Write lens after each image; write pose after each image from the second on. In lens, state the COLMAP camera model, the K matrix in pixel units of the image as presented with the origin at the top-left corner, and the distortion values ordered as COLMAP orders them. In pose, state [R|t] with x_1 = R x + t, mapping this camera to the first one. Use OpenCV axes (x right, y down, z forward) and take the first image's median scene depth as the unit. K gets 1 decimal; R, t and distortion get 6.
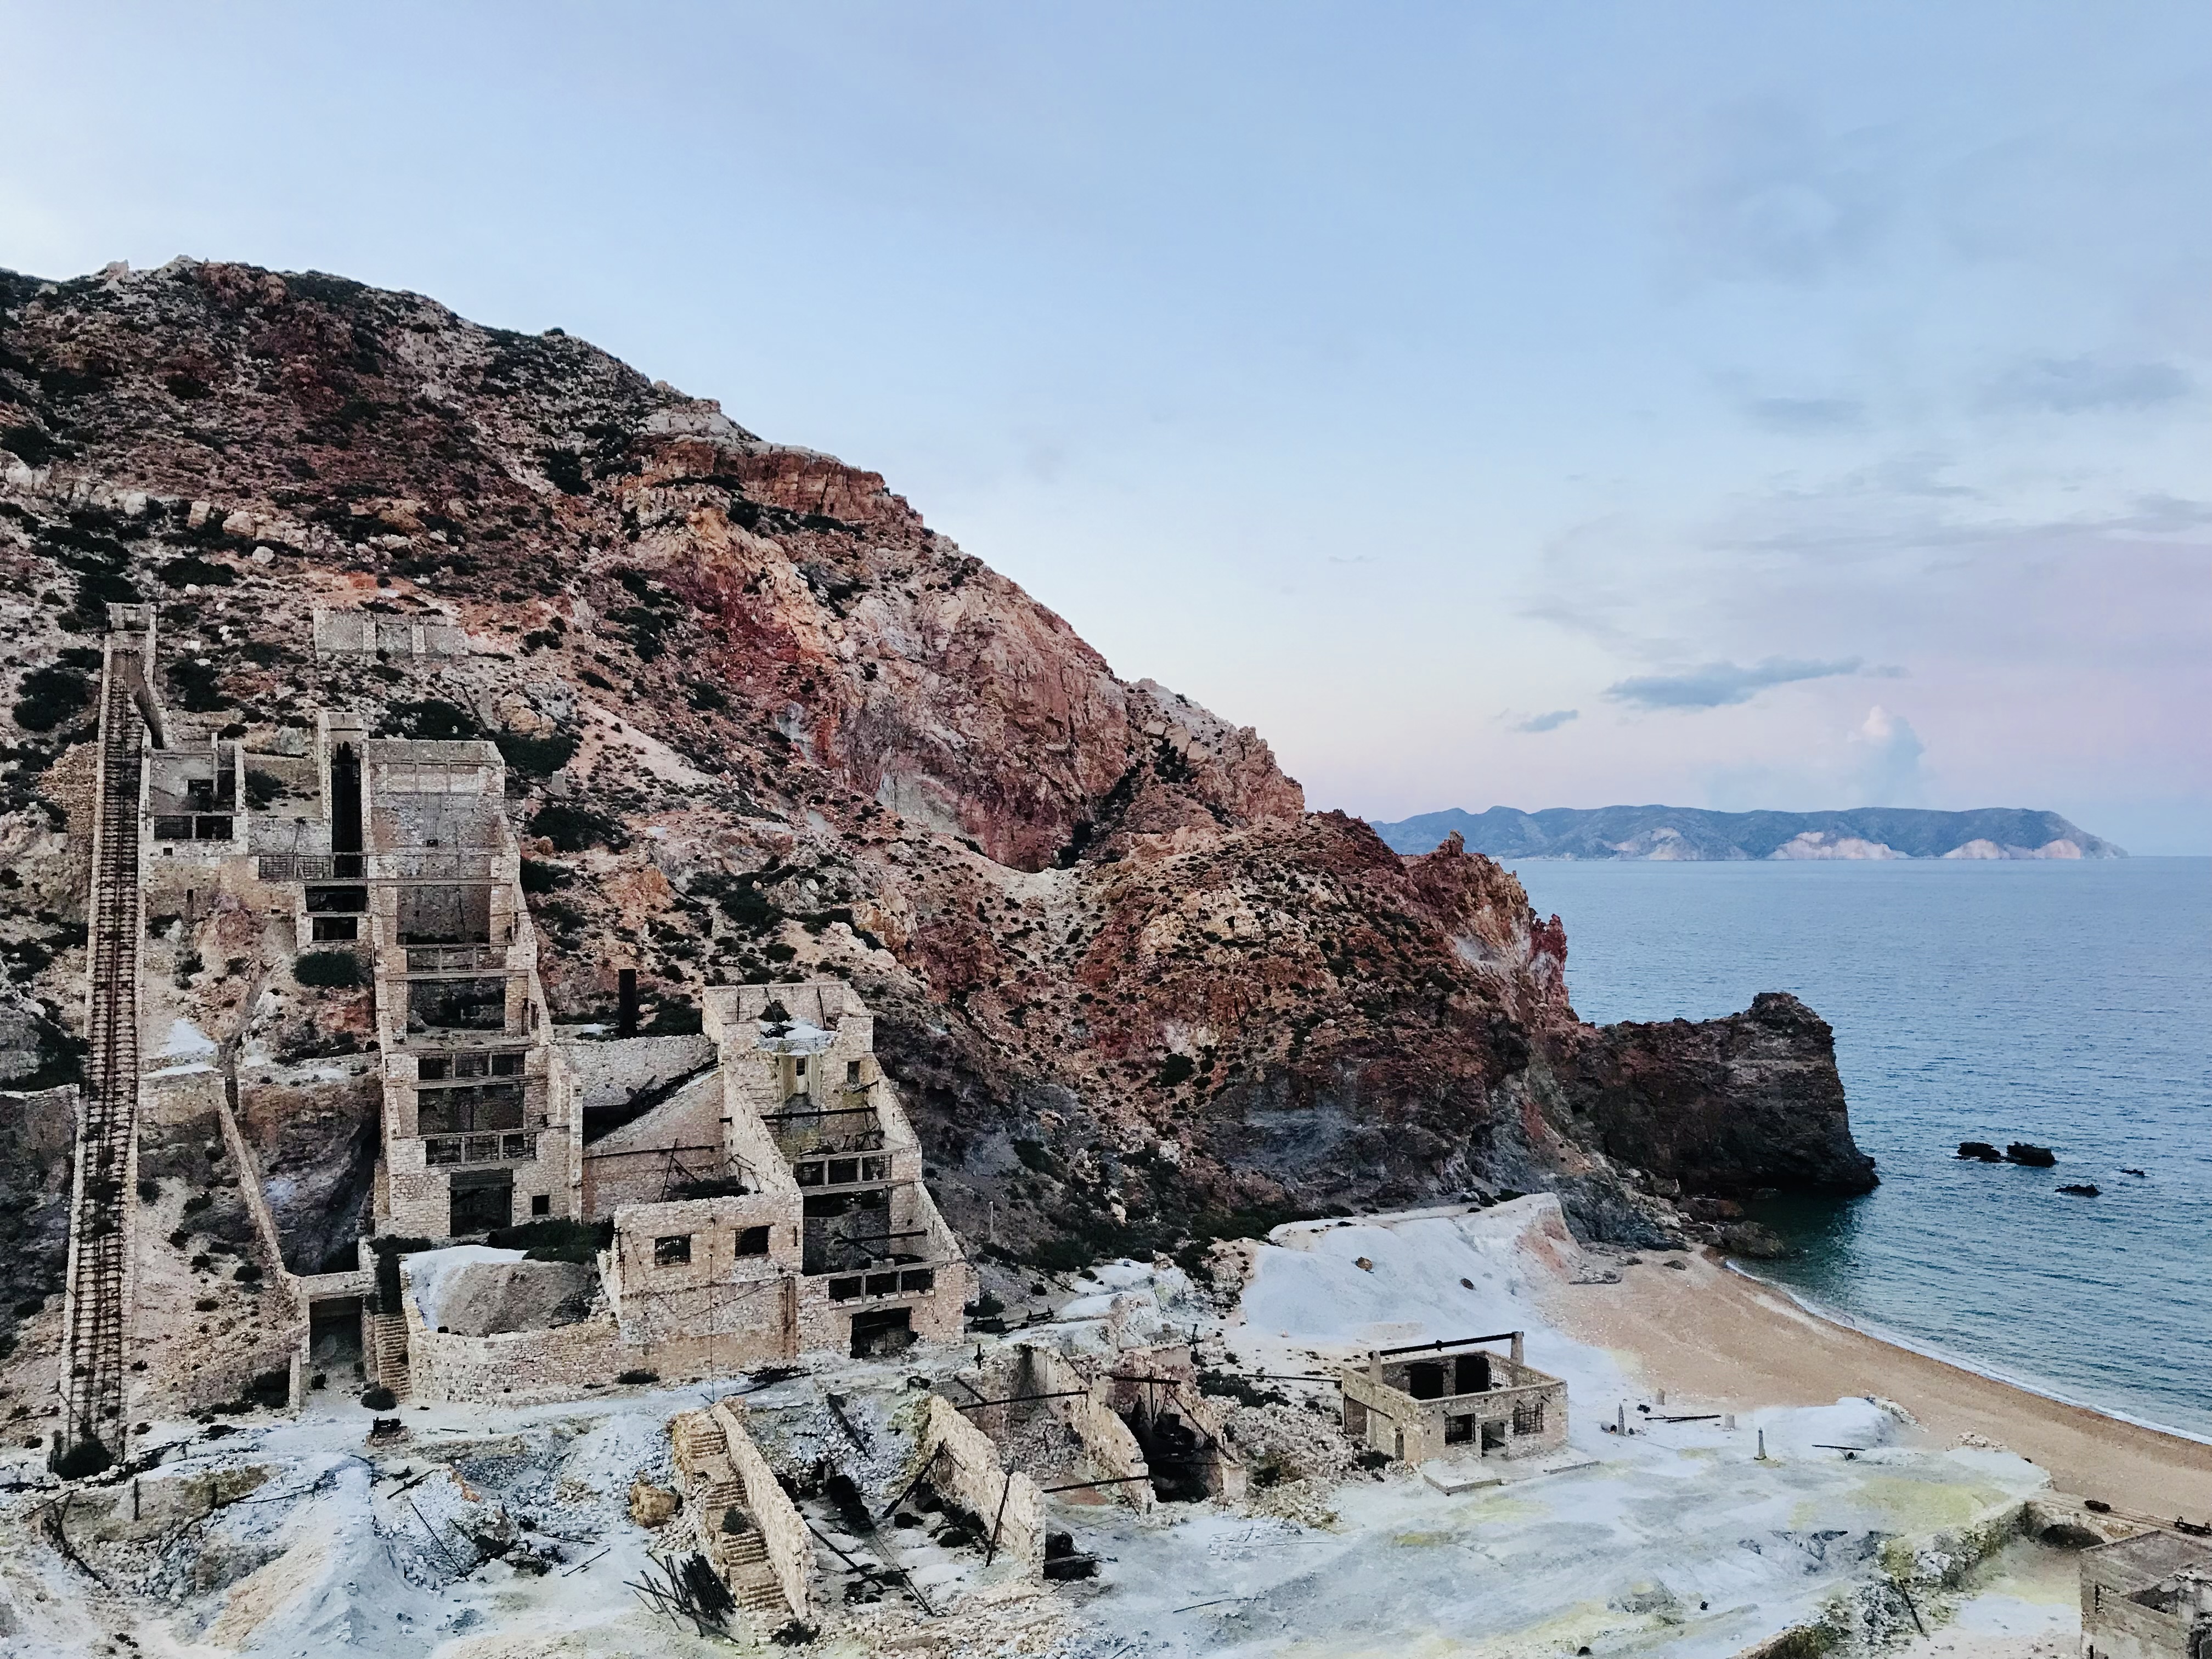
lens RADIAL K [[1847.9, 0, 1106.0], [0, 1847.9, 829.5], [0, 0, 1]] dist [0.042255, -0.061305]
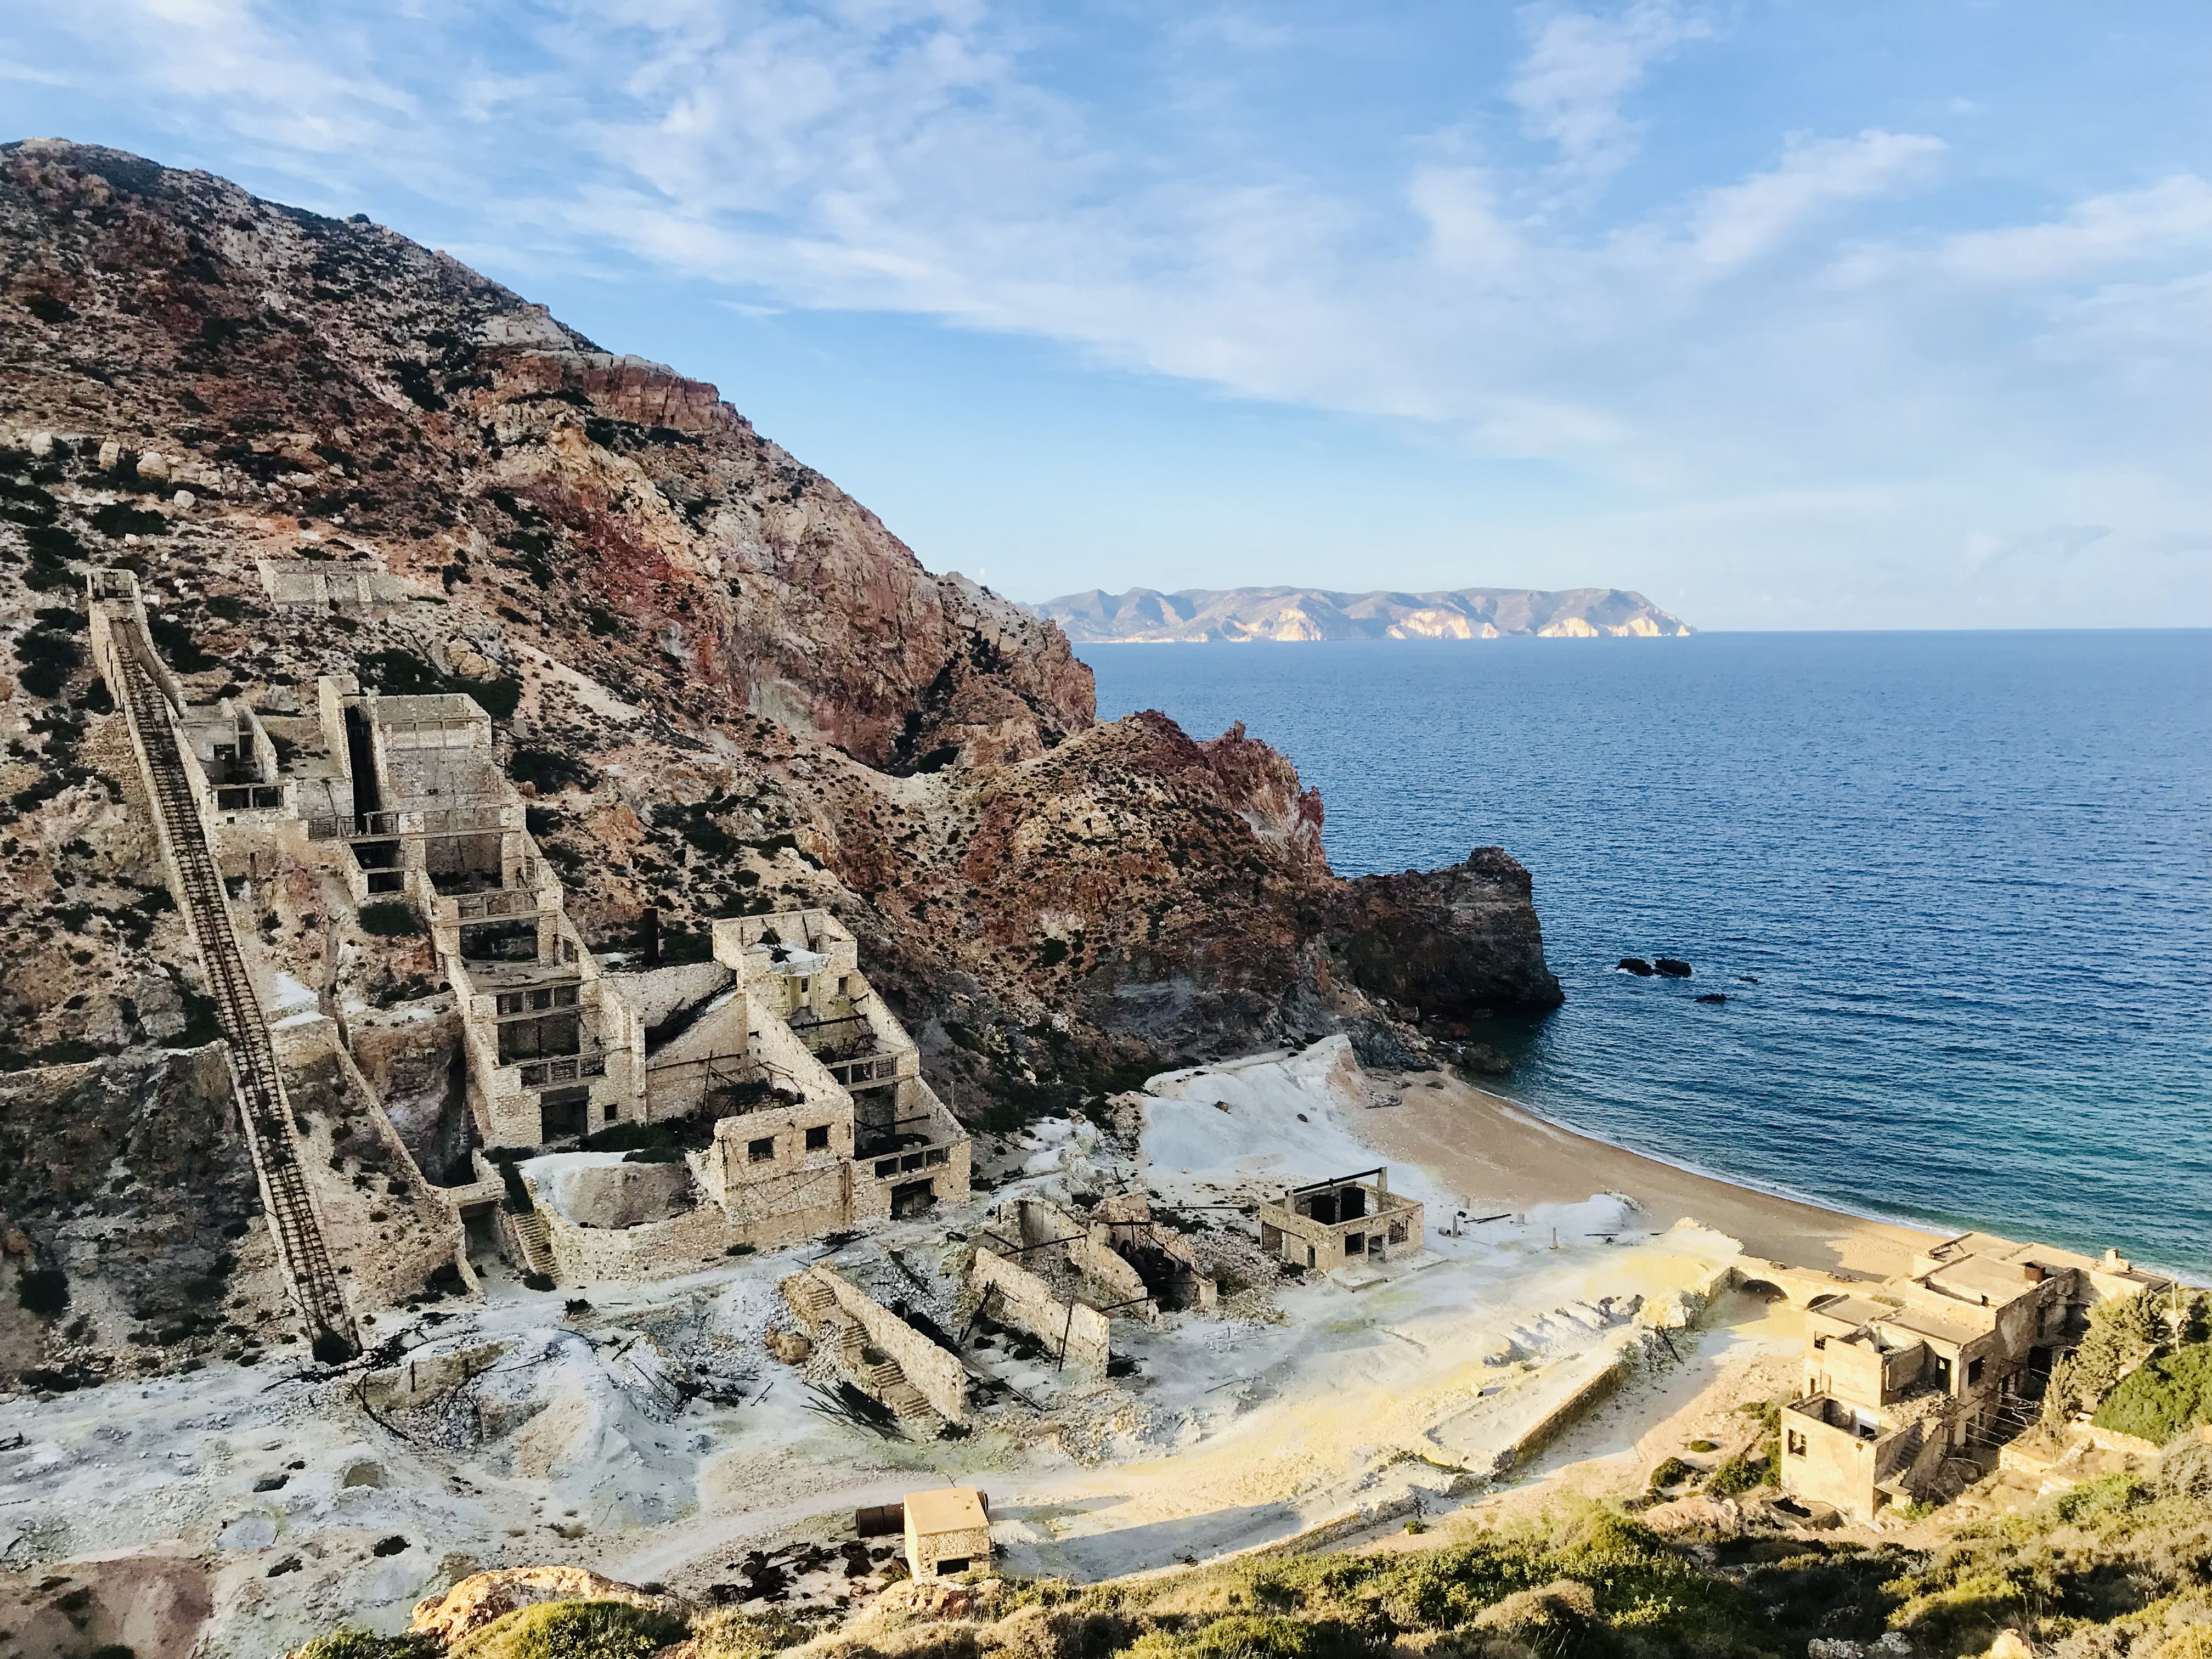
lens RADIAL K [[1828.2, 0, 1109.9], [0, 1828.2, 881.4], [0, 0, 1]] dist [0.106725, -0.302728]
pose [[0.980397, -0.030103, 0.194717, -0.160950], [0.000802, 0.988861, 0.148838, -0.095246], [-0.197029, -0.145764, 0.969501, -0.159675]]
